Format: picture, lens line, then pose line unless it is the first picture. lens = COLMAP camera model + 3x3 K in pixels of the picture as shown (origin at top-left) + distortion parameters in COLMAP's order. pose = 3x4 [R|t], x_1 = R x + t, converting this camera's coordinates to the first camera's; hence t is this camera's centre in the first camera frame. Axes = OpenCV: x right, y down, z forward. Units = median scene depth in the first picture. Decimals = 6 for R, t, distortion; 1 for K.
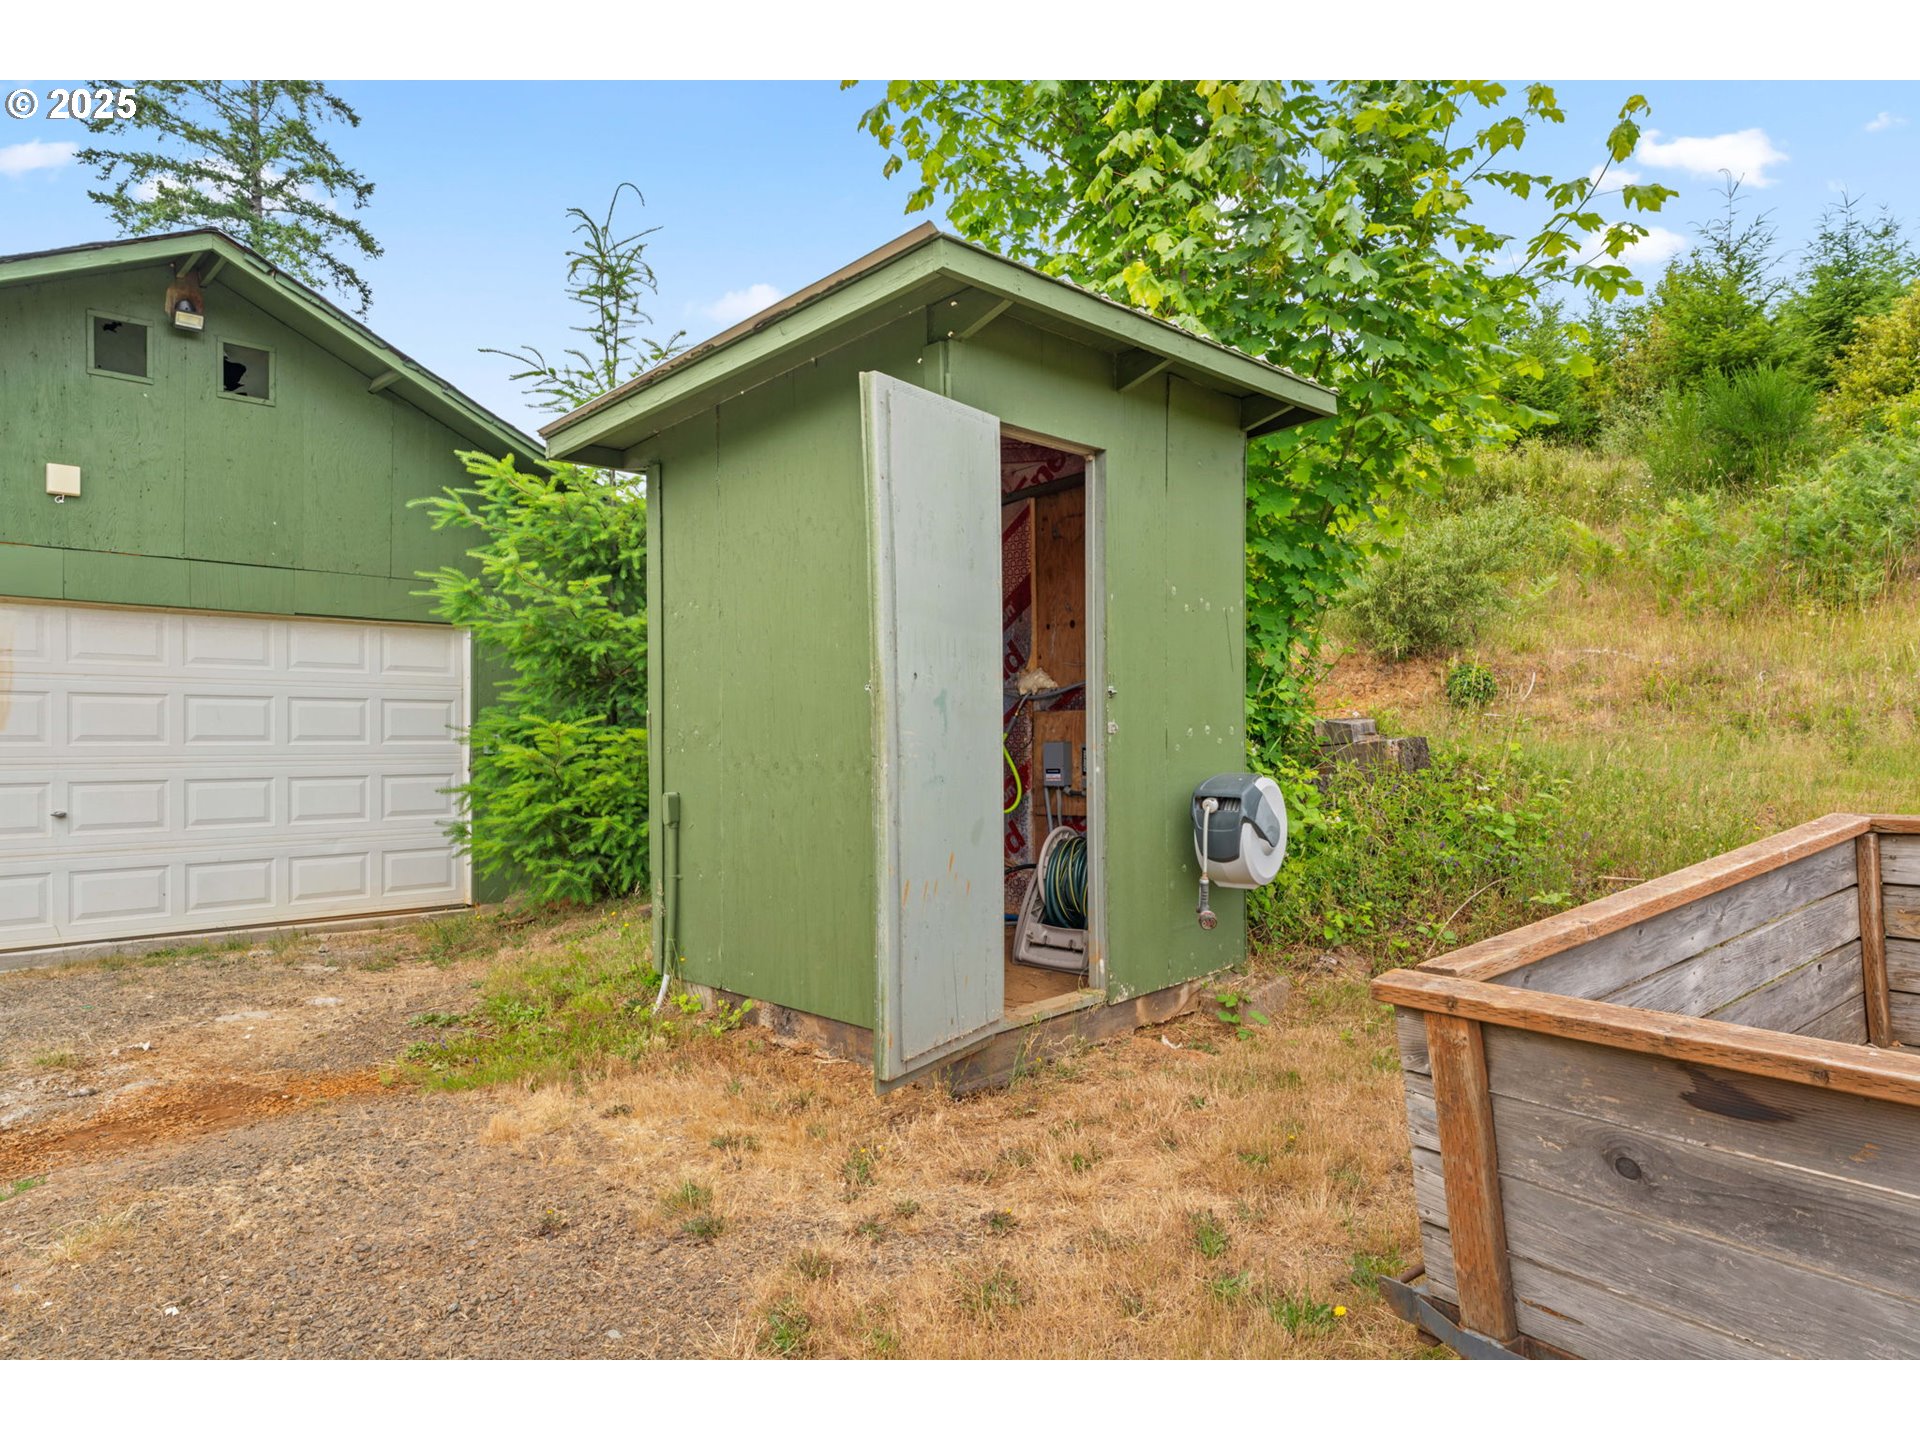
lens RADIAL K [[1066.8, 0, 892.9], [0, 1066.8, 731.3], [0, 0, 1]] dist [-0.004022, 0.001901]
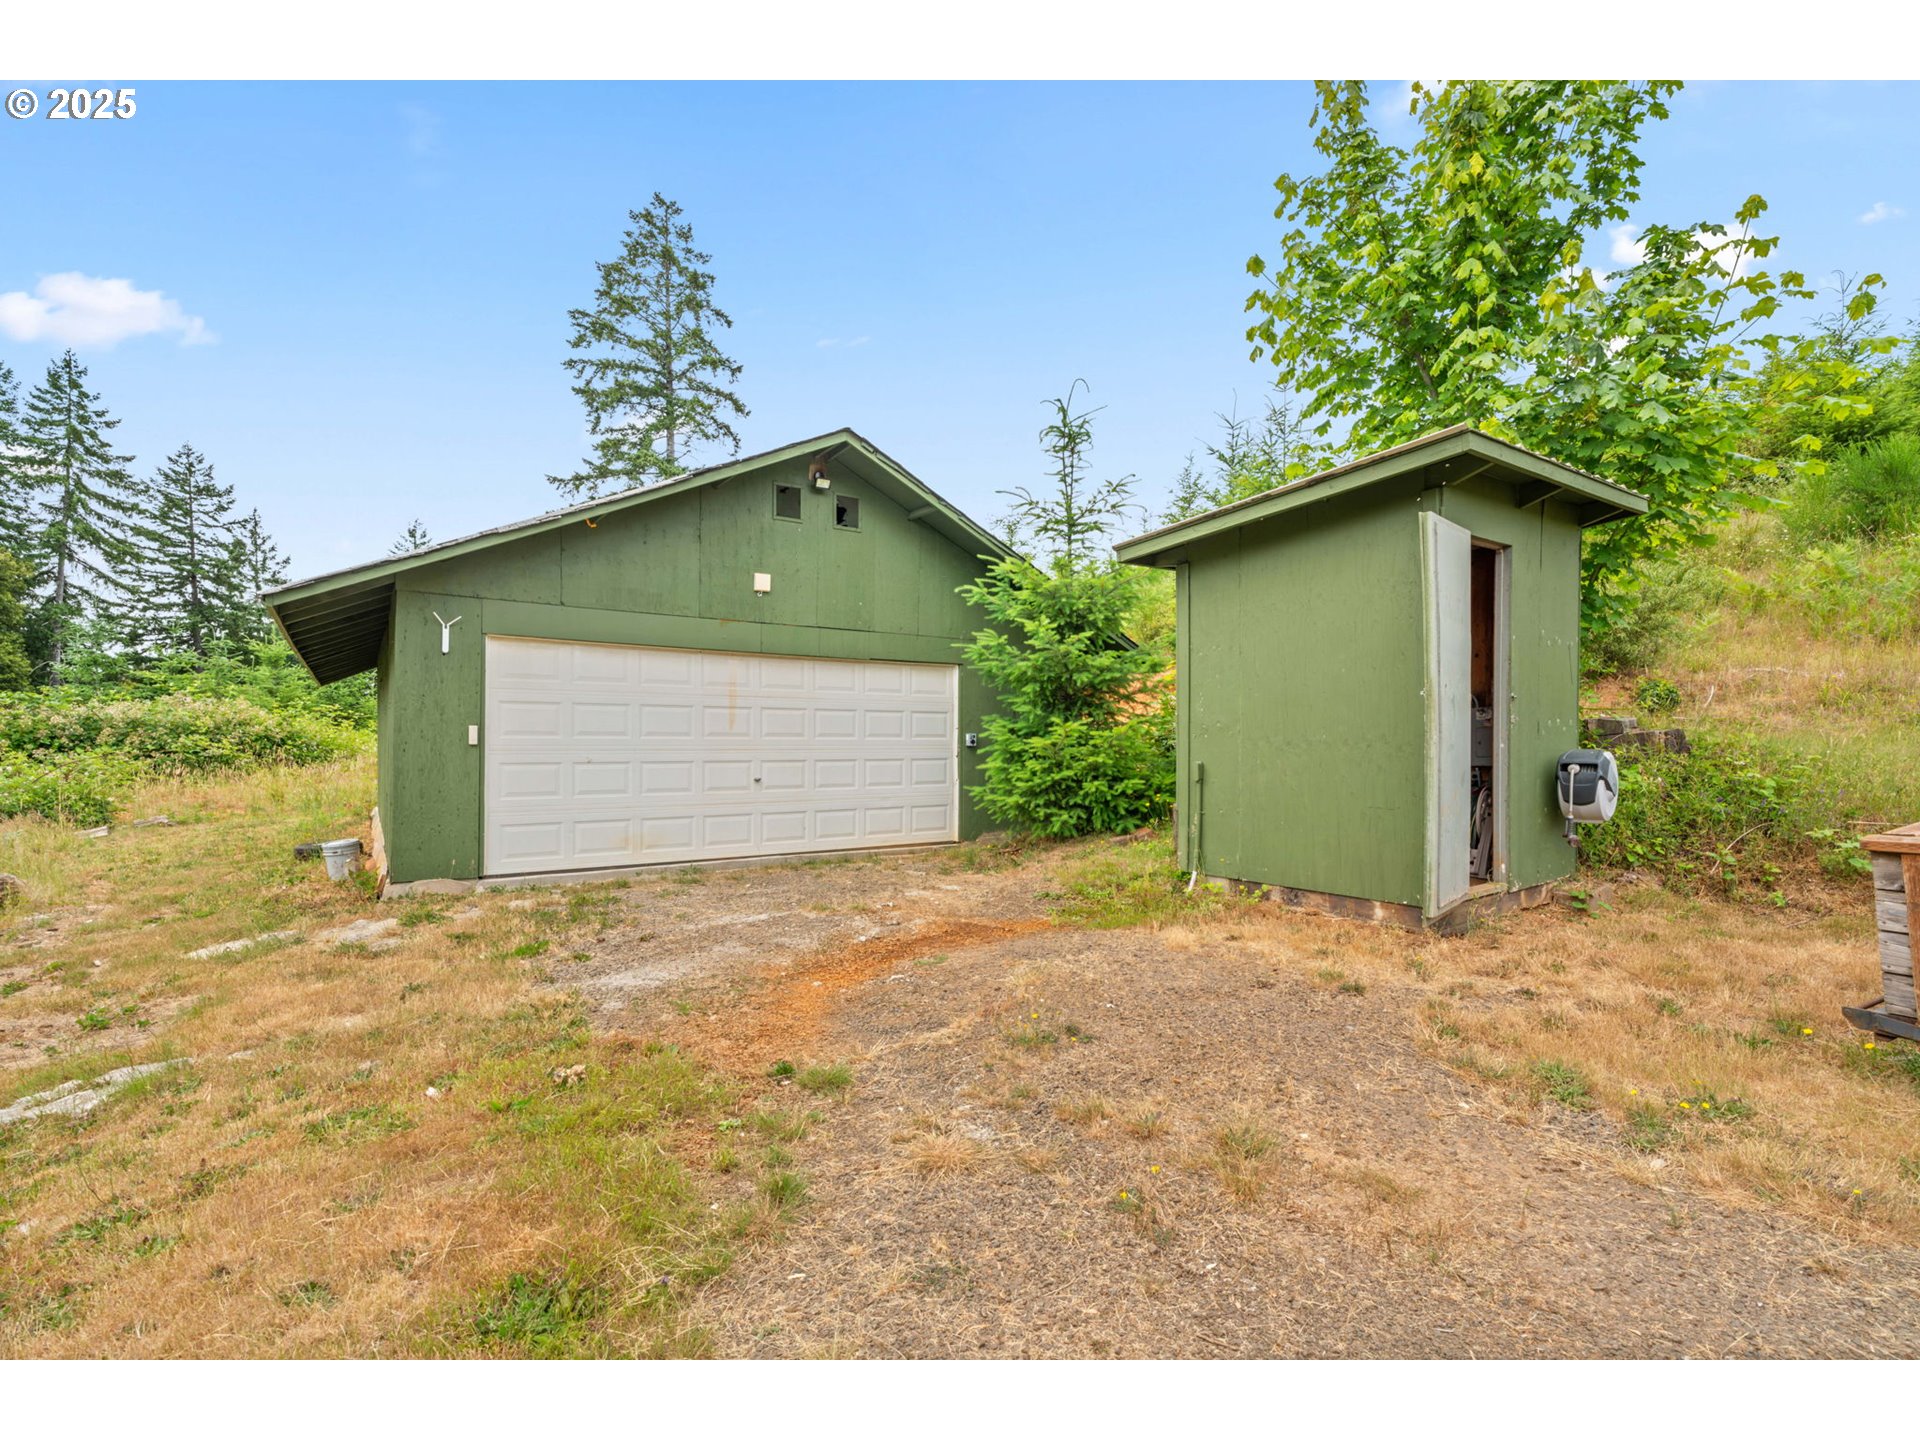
lens RADIAL K [[782.8, 0, 954.9], [0, 782.8, 748.0], [0, 0, 1]] dist [-0.009870, 0.003657]
pose [[0.986235, -0.000637, -0.165350, -0.245658], [0.002281, 0.999950, 0.009752, 0.015186], [0.165335, -0.009995, 0.986187, -0.167862]]
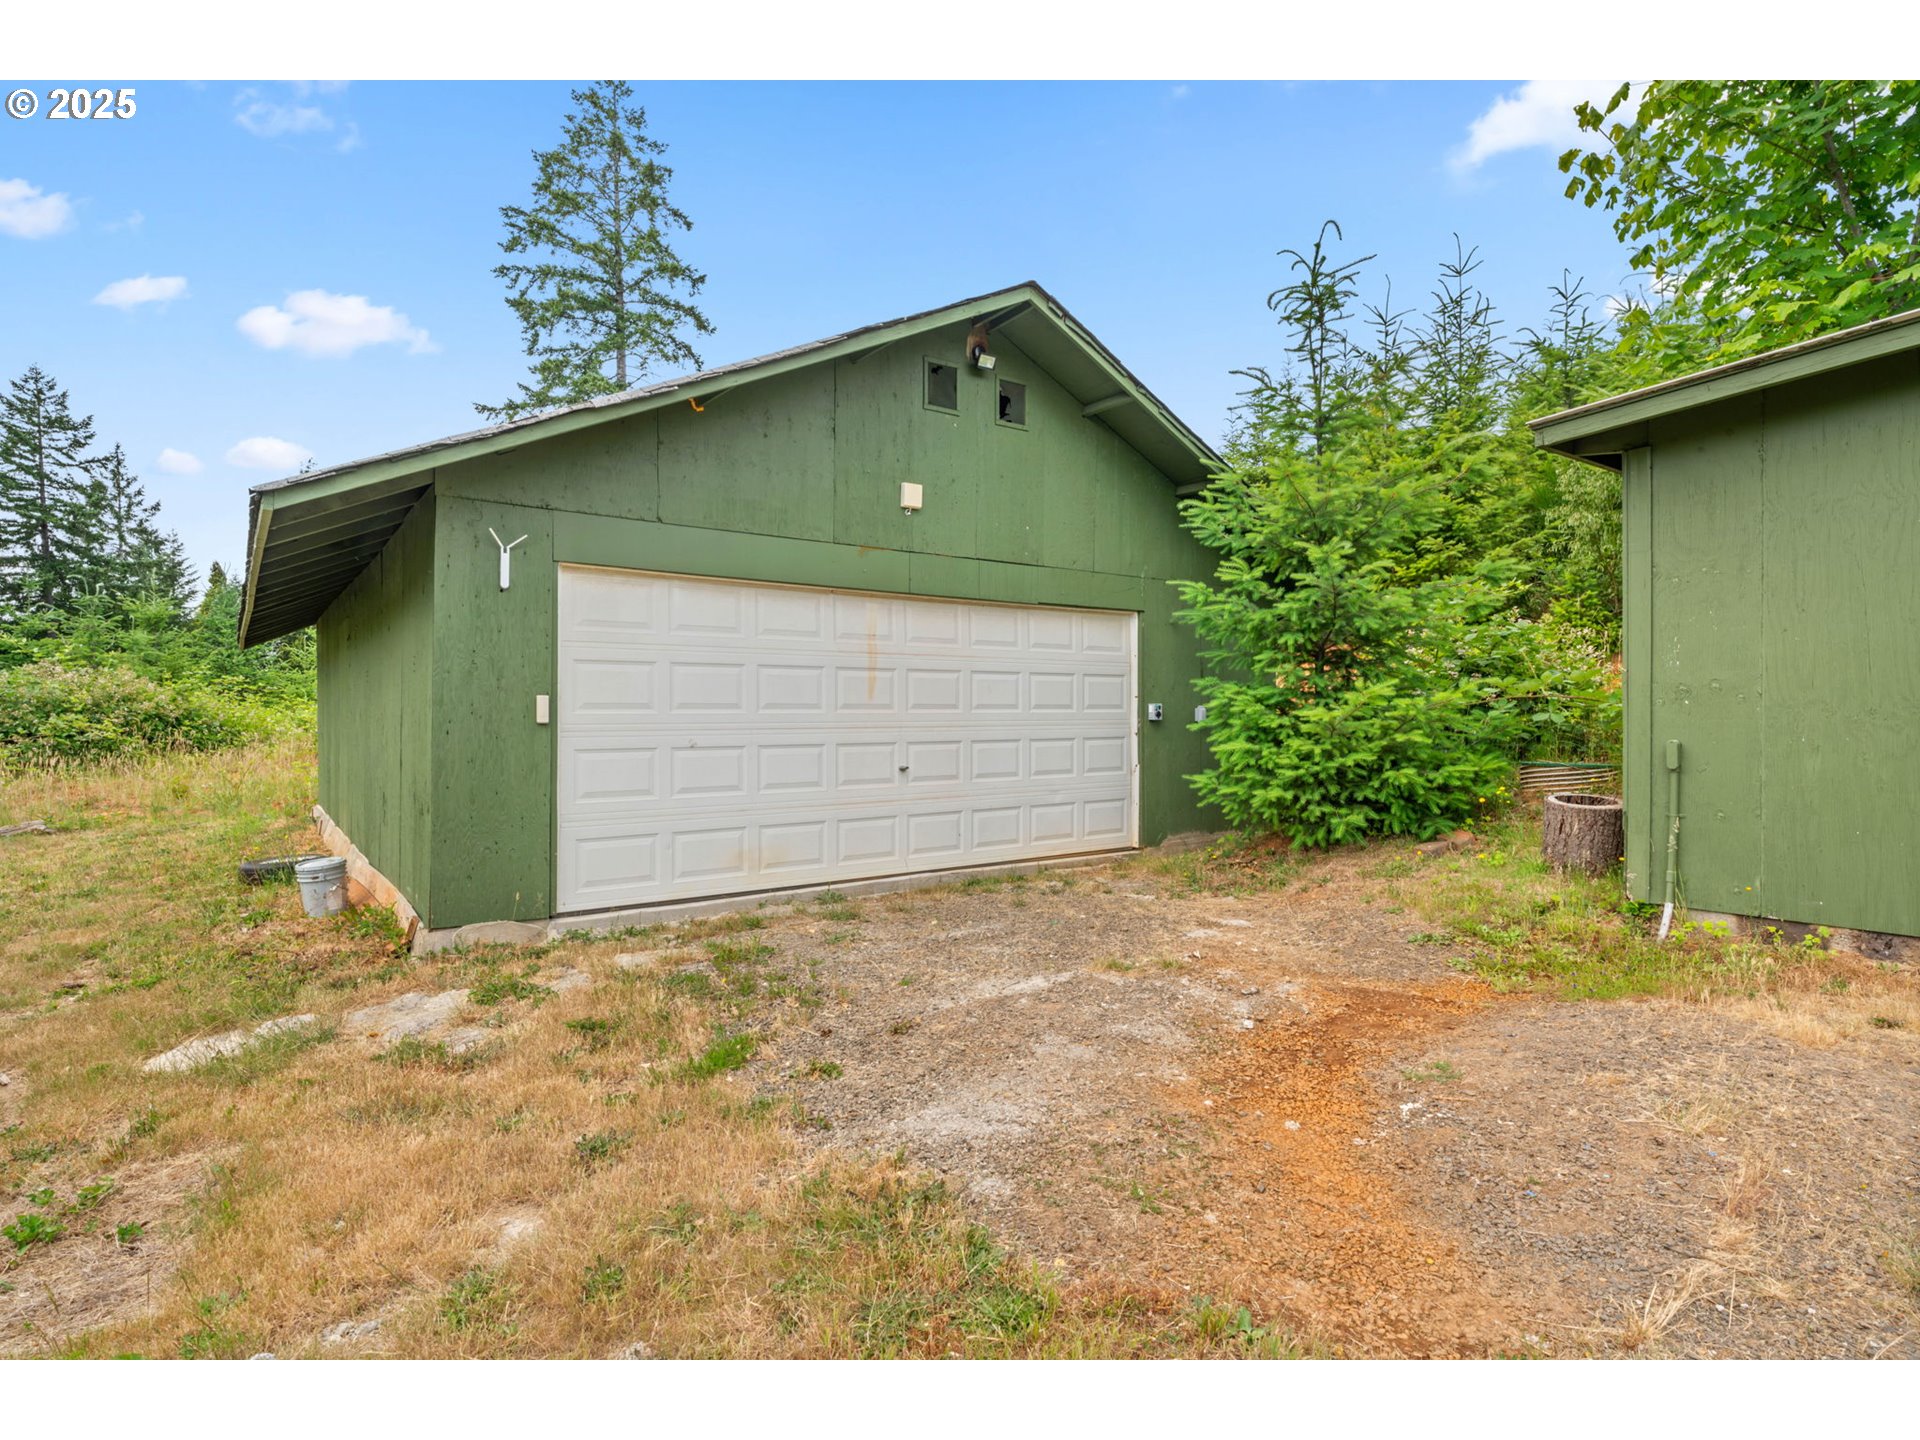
lens RADIAL K [[903.0, 0, 960.0], [0, 903.0, 720.0], [0, 0, 1]] dist [-0.007036, 0.002443]
pose [[0.989682, -0.008709, -0.143019, -0.525875], [0.009685, 0.999934, 0.006125, 0.015196], [0.142957, -0.007447, 0.989701, -0.023239]]
